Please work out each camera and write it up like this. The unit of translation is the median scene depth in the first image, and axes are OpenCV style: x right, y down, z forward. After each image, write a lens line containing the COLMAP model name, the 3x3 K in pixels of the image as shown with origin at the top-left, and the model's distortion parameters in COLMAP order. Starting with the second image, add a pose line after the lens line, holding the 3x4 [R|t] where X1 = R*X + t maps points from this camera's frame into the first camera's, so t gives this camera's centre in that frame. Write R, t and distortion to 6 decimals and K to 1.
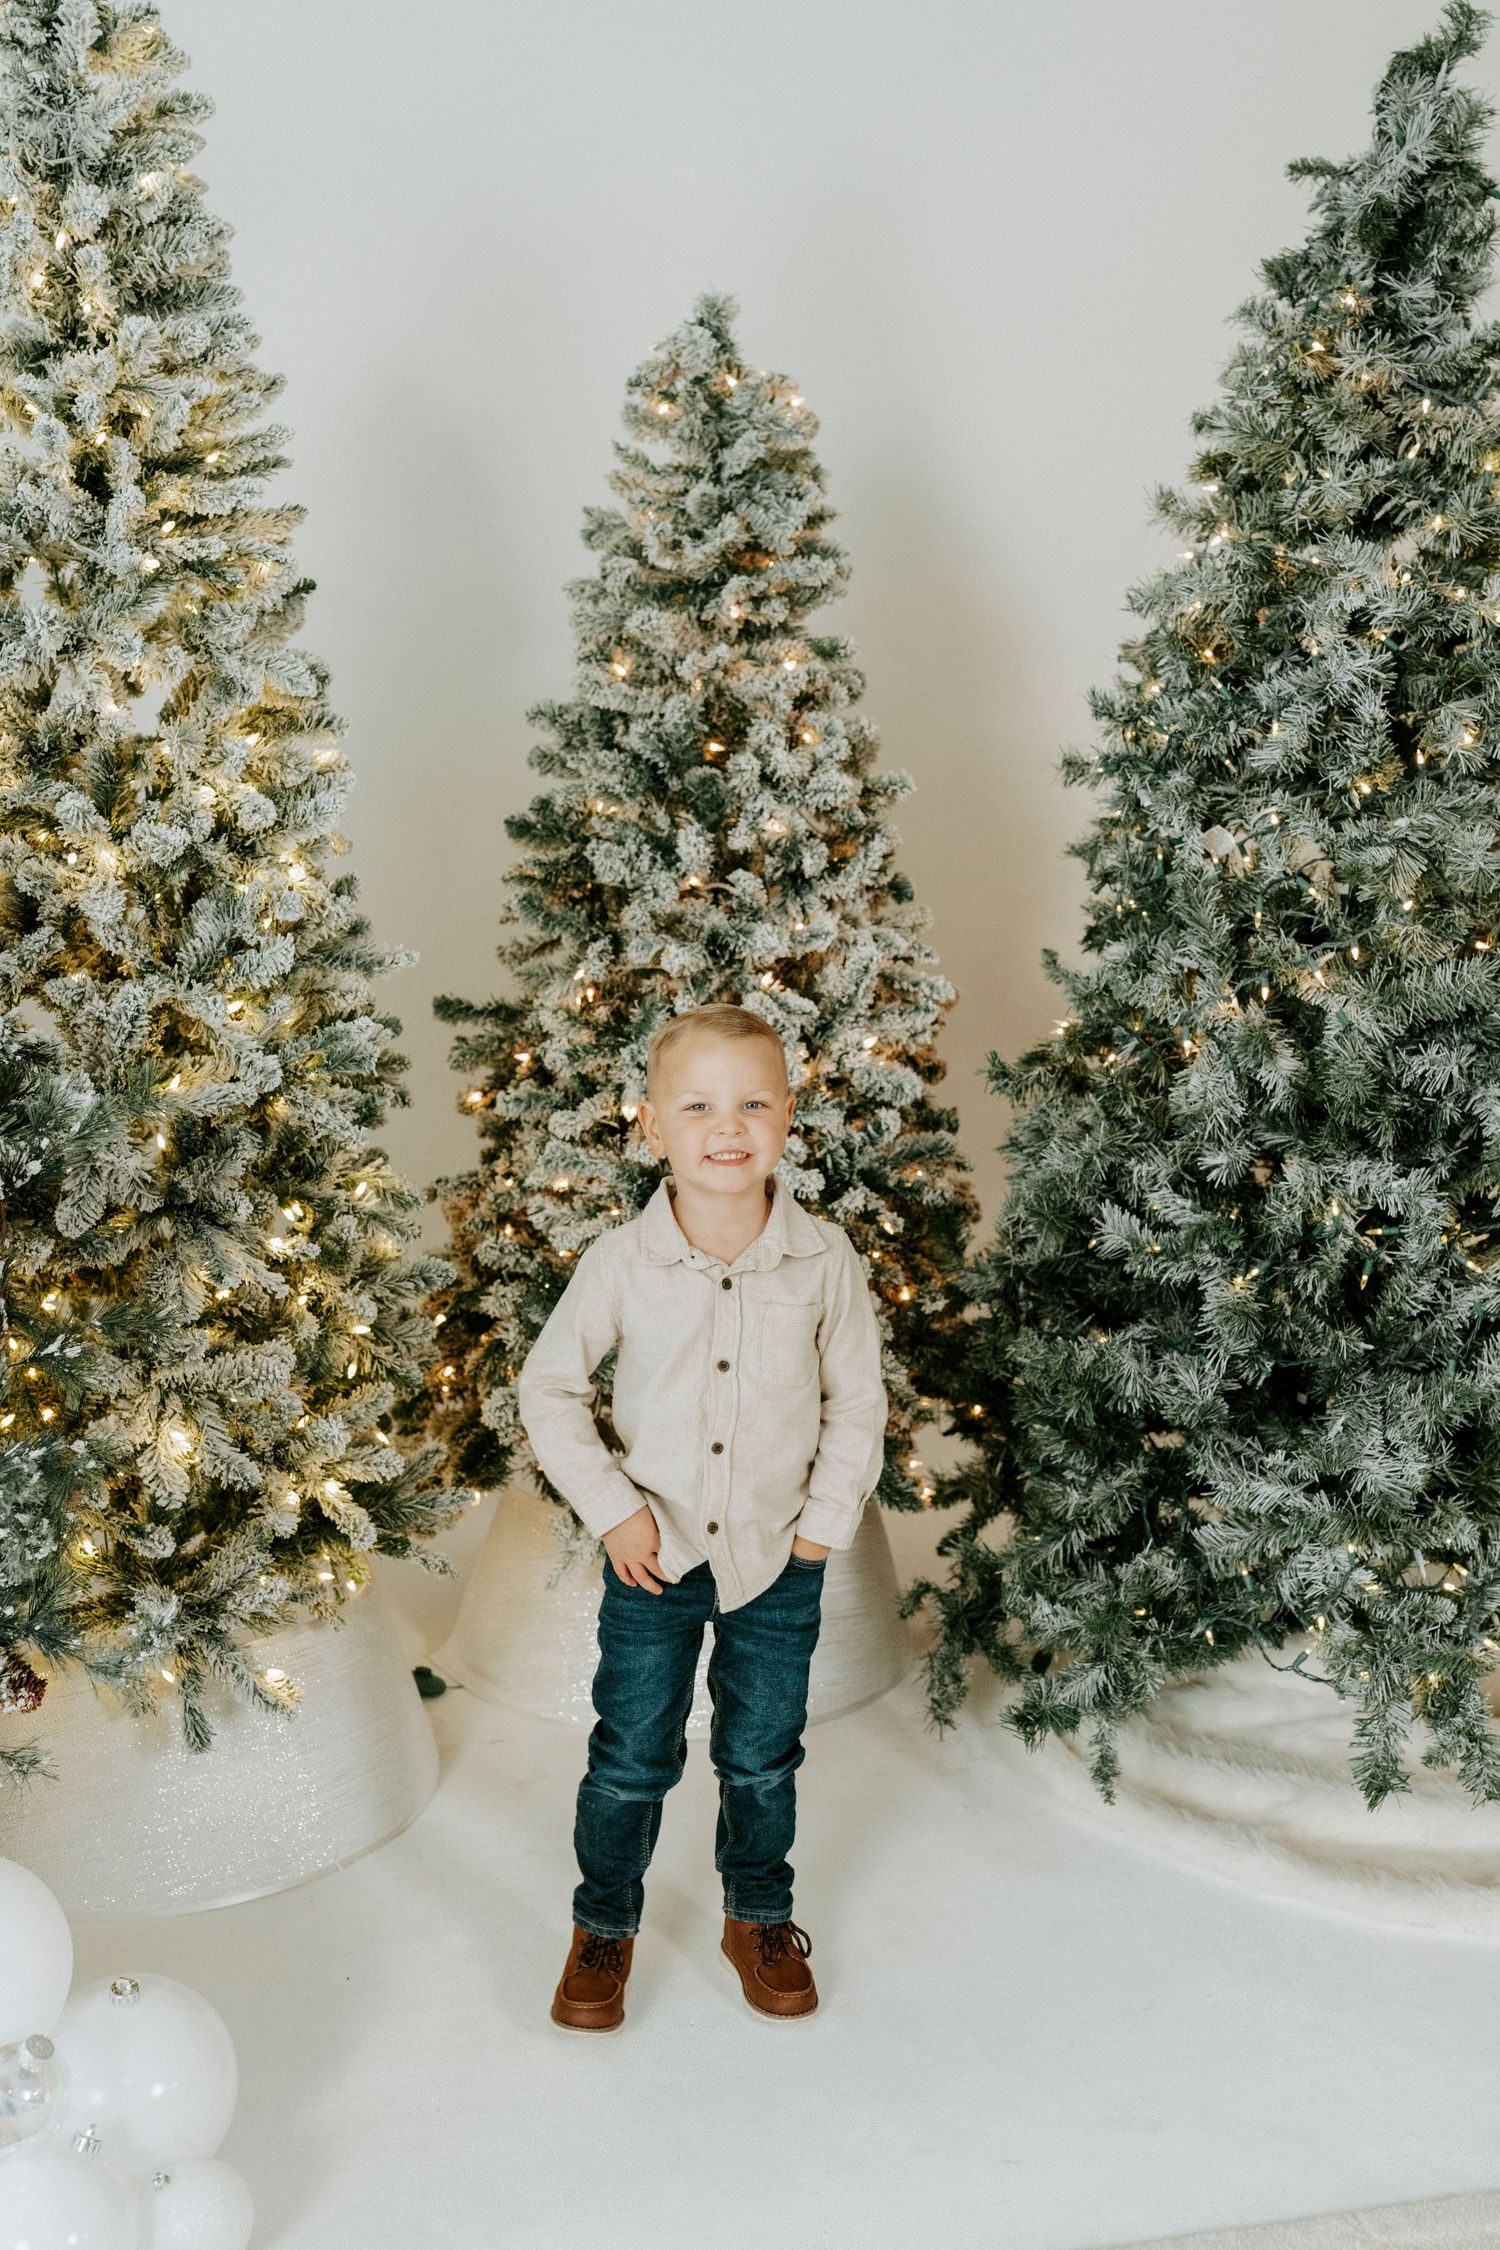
lens RADIAL K [[2353.2, 0, 782.1], [0, 2353.2, 1077.5], [0, 0, 1]] dist [-0.003910, -0.004434]
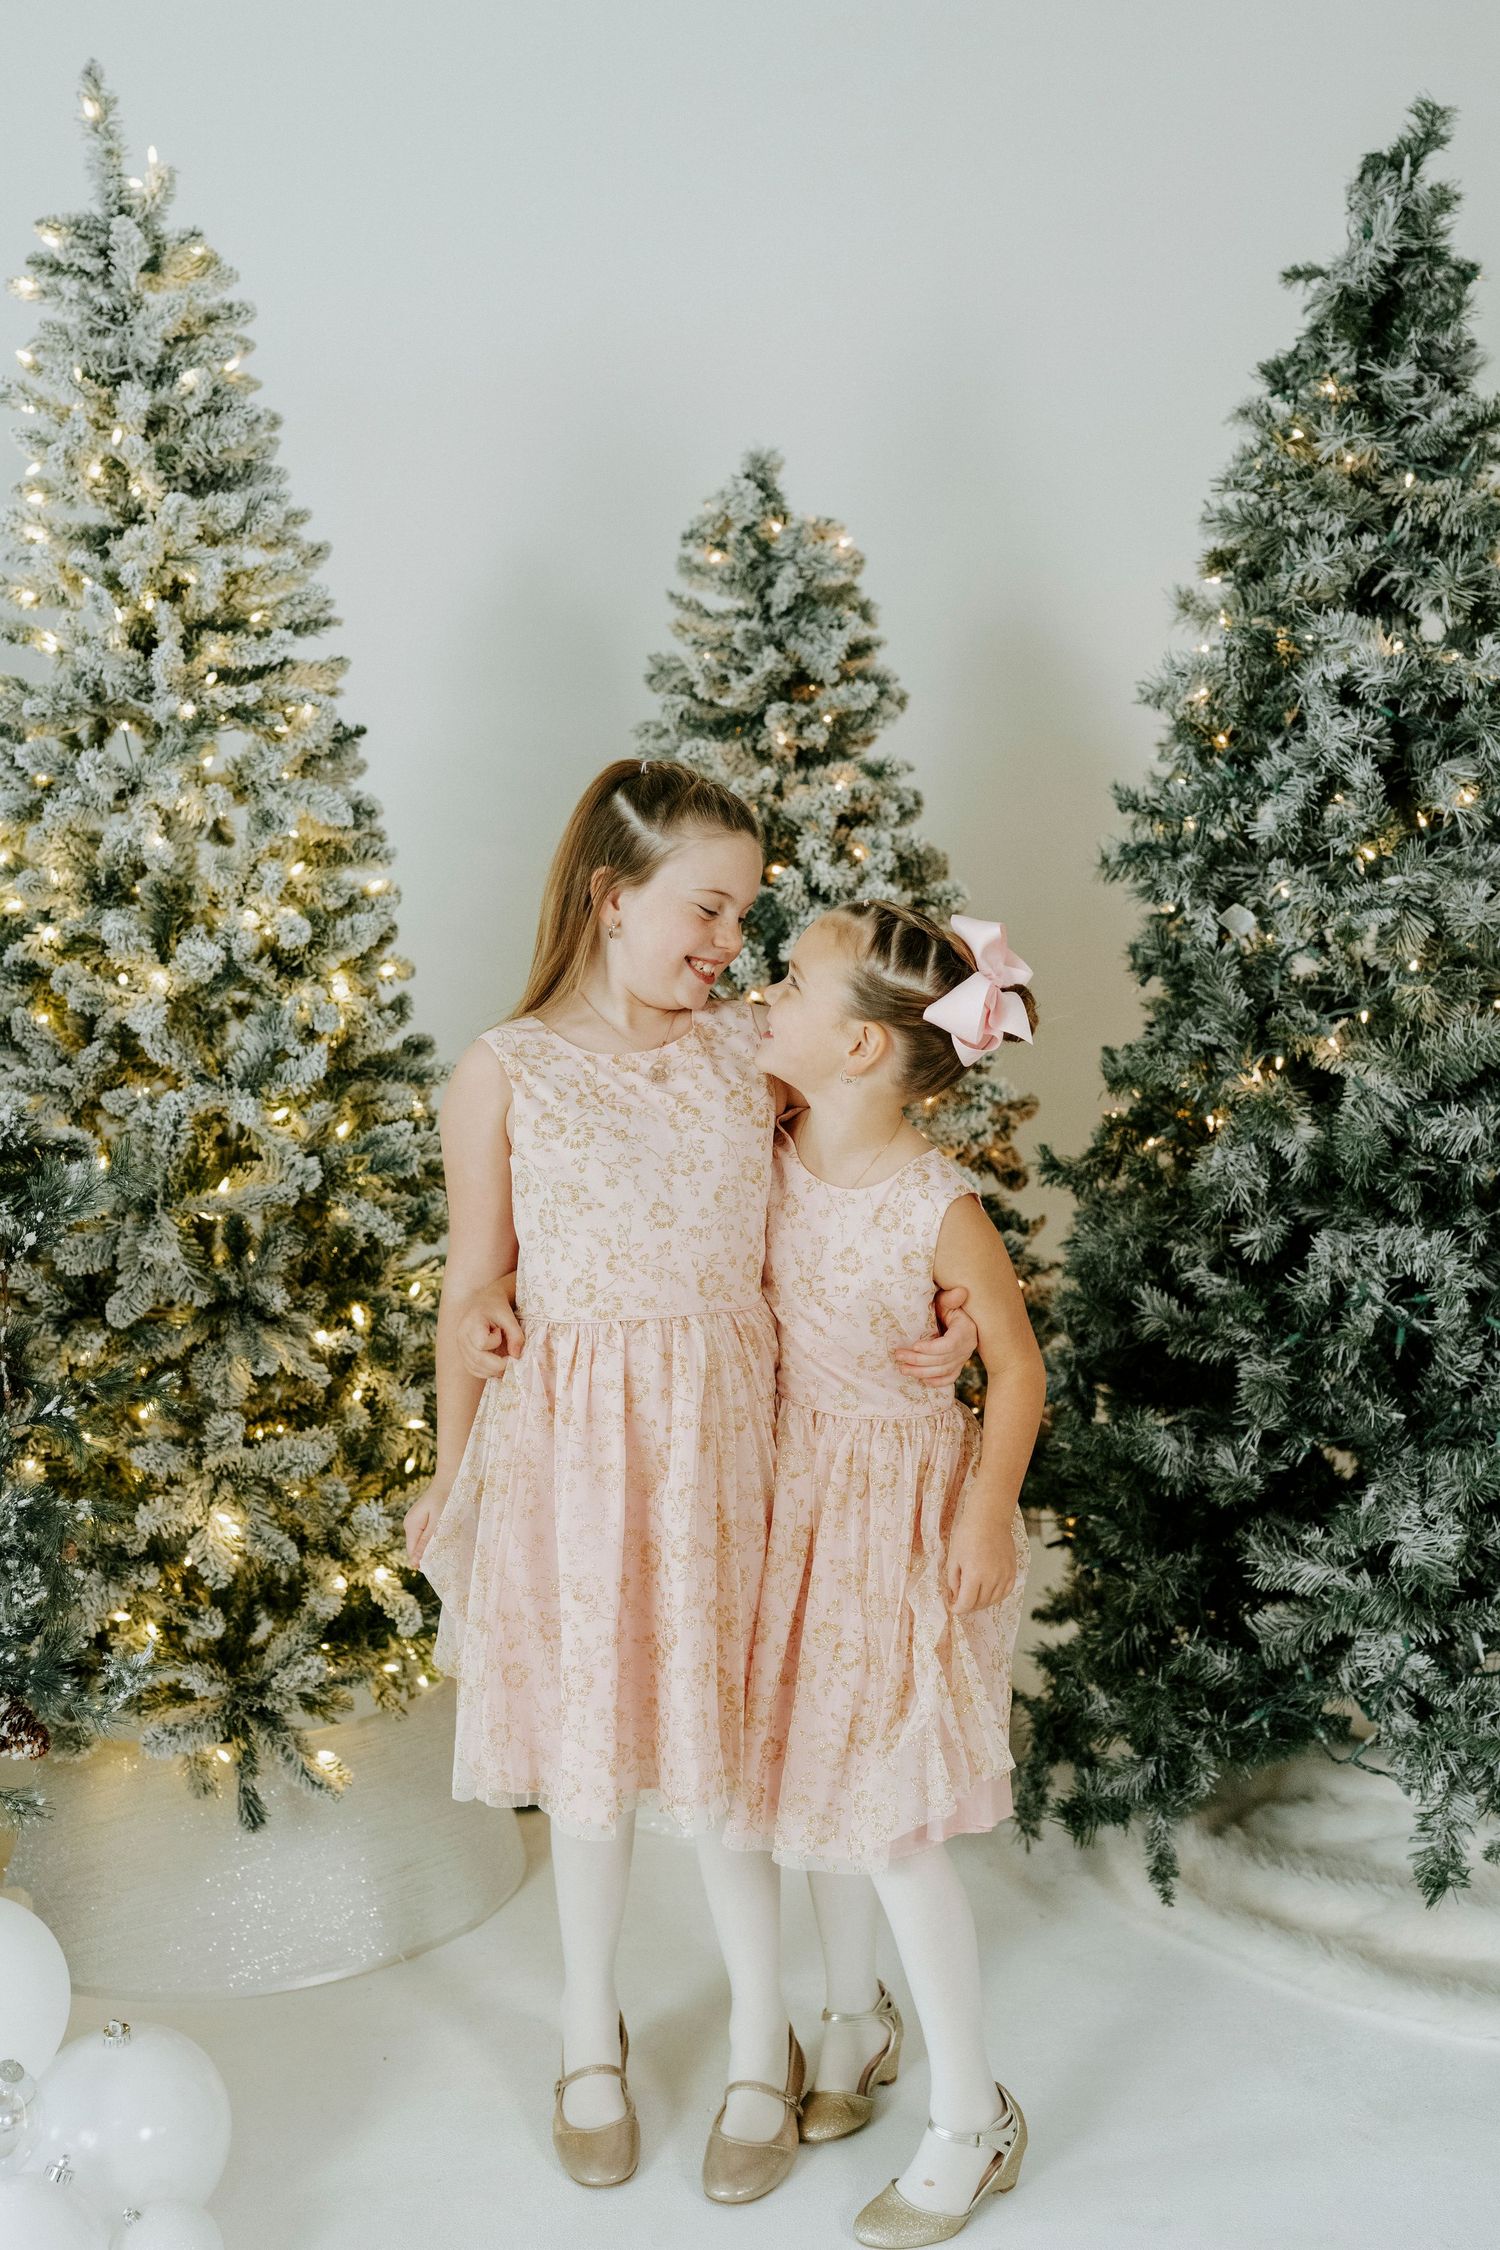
lens RADIAL K [[2337.9, 0, 725.5], [0, 2337.9, 1027.7], [0, 0, 1]] dist [-0.003936, -0.003978]
pose [[0.985096, -0.047945, -0.165188, 0.134594], [0.028897, 0.992847, -0.115843, 0.055908], [0.169560, 0.109343, 0.979435, -0.012039]]
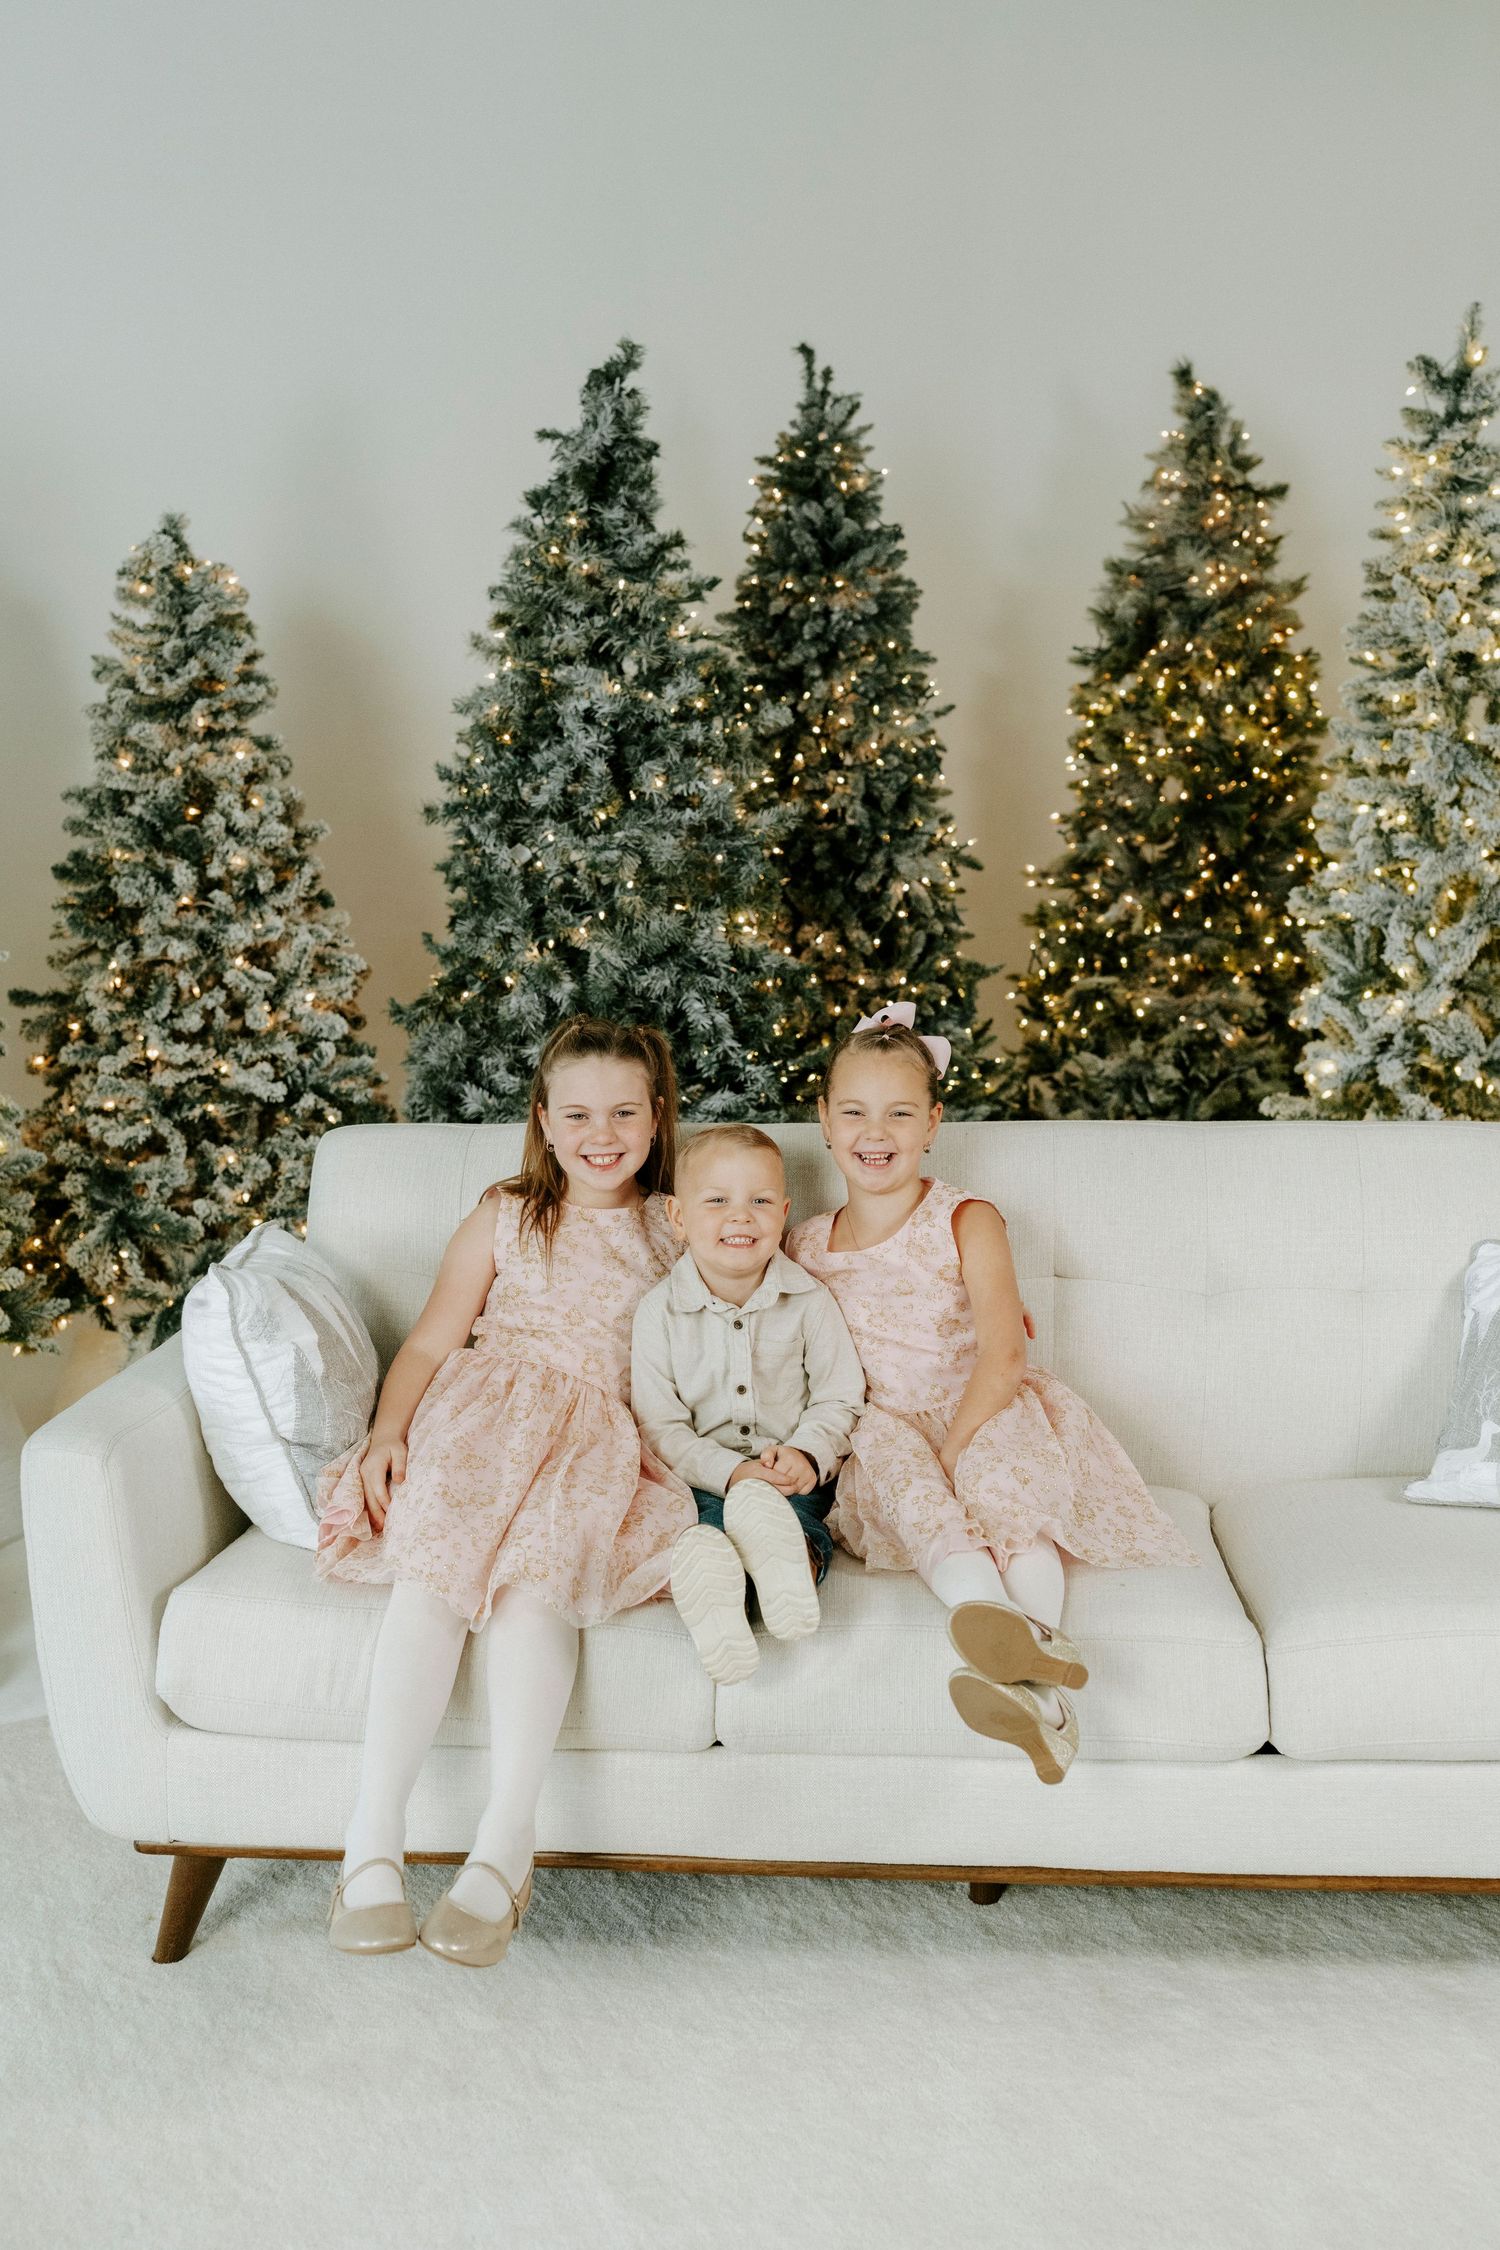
lens RADIAL K [[2337.9, 0, 725.5], [0, 2337.9, 1027.7], [0, 0, 1]] dist [-0.003936, -0.003978]
pose [[0.977576, -0.068067, 0.199277, -0.003525], [0.076414, 0.996479, -0.034492, 0.085048], [-0.196227, 0.048946, 0.979336, -0.592267]]
